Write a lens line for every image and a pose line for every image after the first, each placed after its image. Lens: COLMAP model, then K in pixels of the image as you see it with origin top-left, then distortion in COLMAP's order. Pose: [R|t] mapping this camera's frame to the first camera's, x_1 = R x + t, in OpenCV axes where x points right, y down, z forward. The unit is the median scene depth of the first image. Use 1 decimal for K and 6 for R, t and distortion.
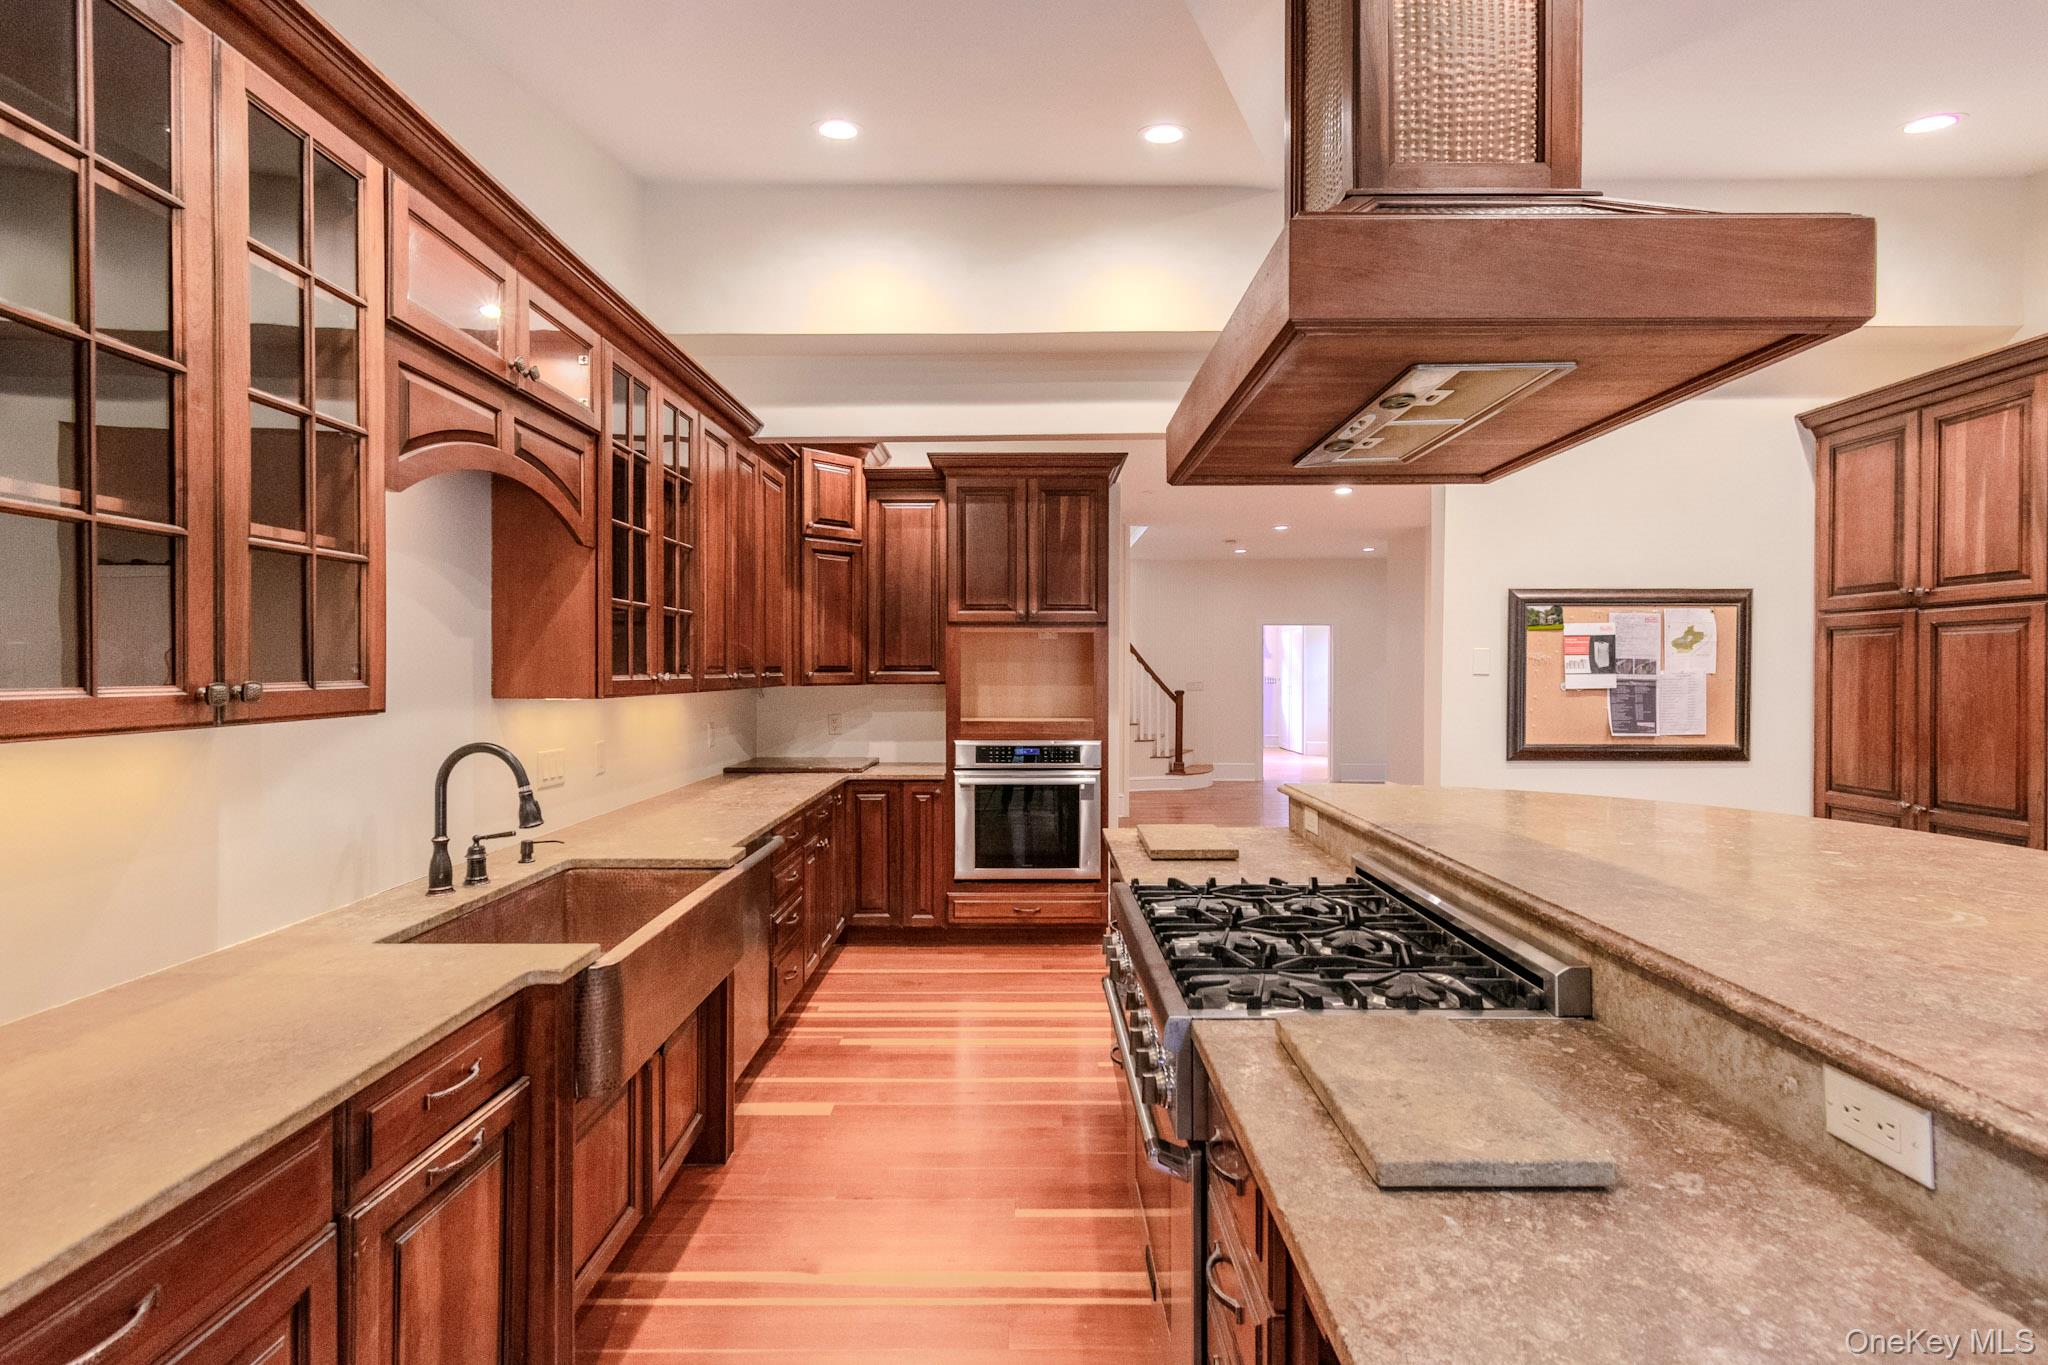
lens RADIAL K [[928.4, 0, 1022.9], [0, 928.4, 678.2], [0, 0, 1]] dist [0.002165, -0.001130]
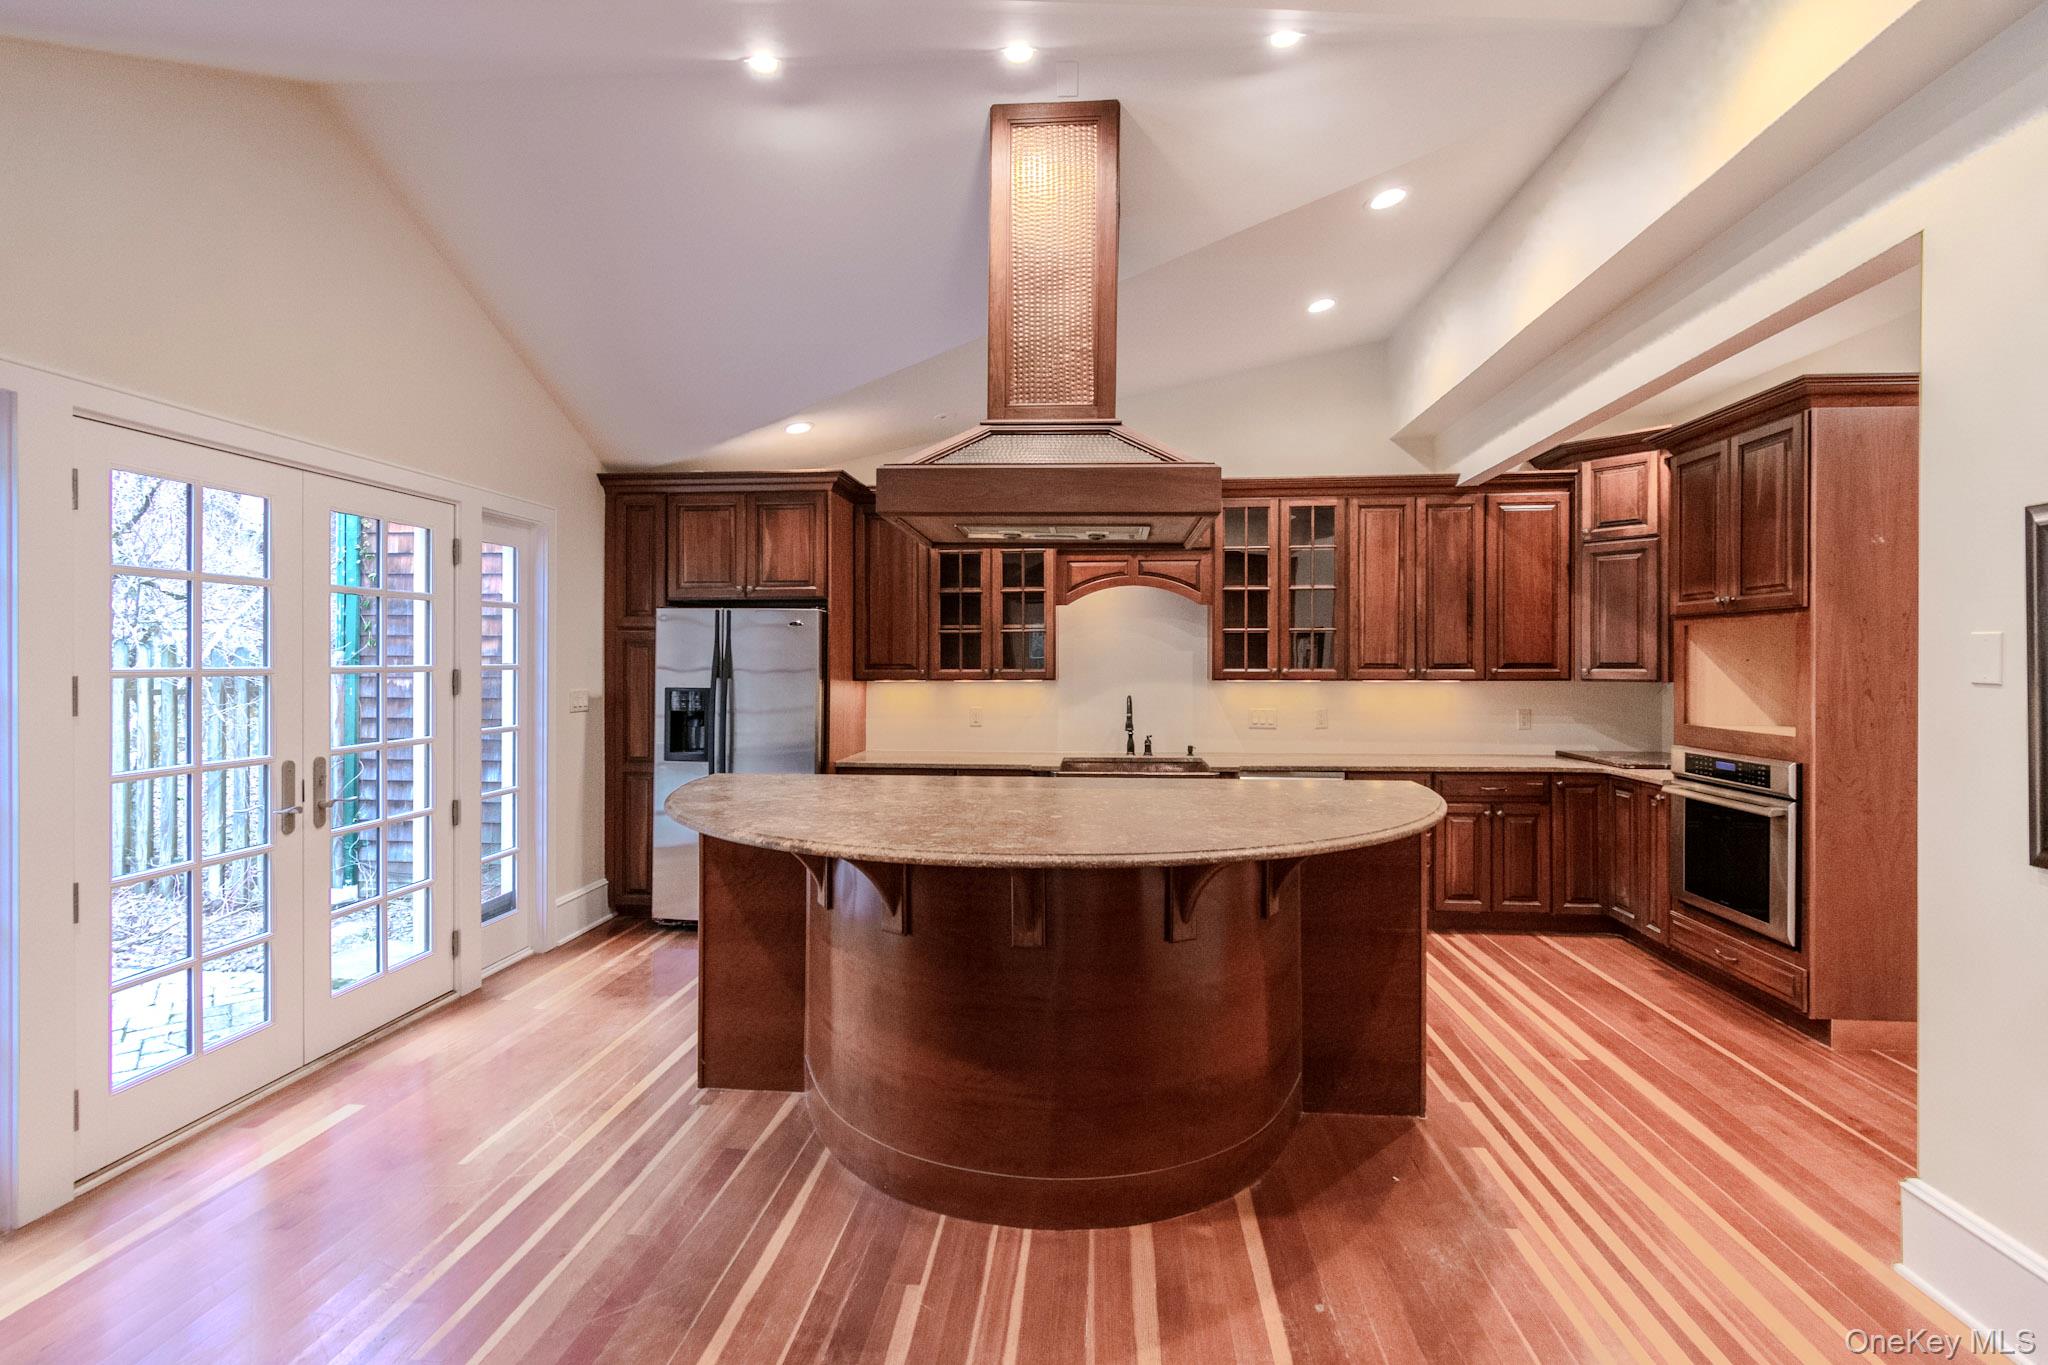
lens RADIAL K [[928.4, 0, 1022.9], [0, 928.4, 678.2], [0, 0, 1]] dist [0.002165, -0.001130]
pose [[-0.092308, 0.018615, -0.995556, 2.001548], [-0.010185, 0.999755, 0.019638, -0.022332], [0.995678, 0.011952, -0.092096, 1.004578]]
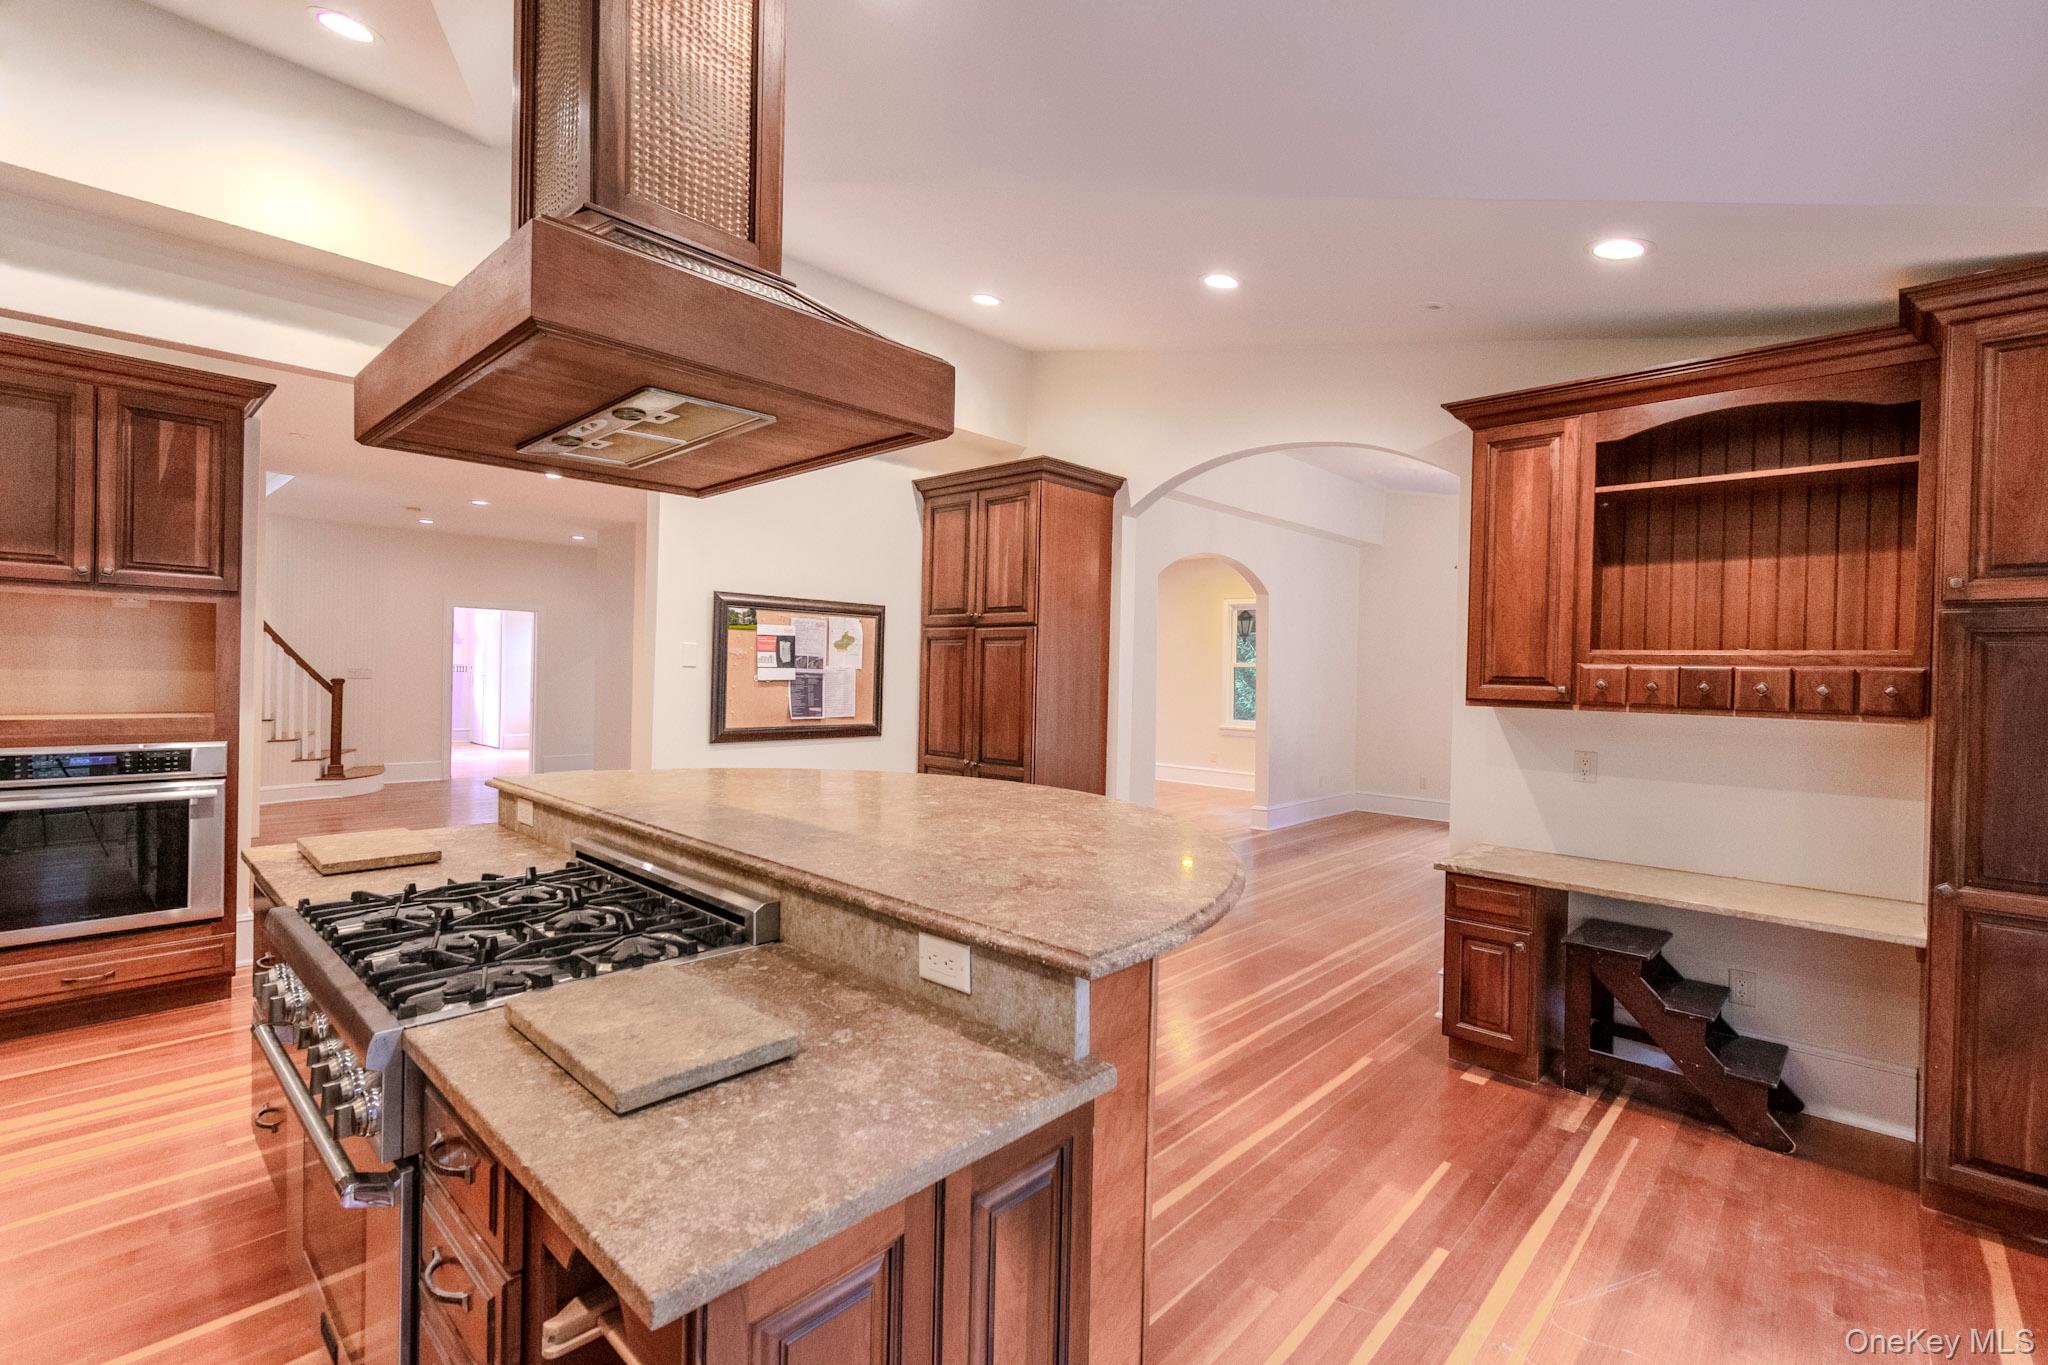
lens RADIAL K [[928.4, 0, 1022.9], [0, 928.4, 678.2], [0, 0, 1]] dist [0.002165, -0.001130]
pose [[0.685924, 0.009249, 0.727615, -0.060543], [-0.016756, 0.999855, 0.003086, -0.000299], [-0.727481, -0.014309, 0.685979, -0.074391]]
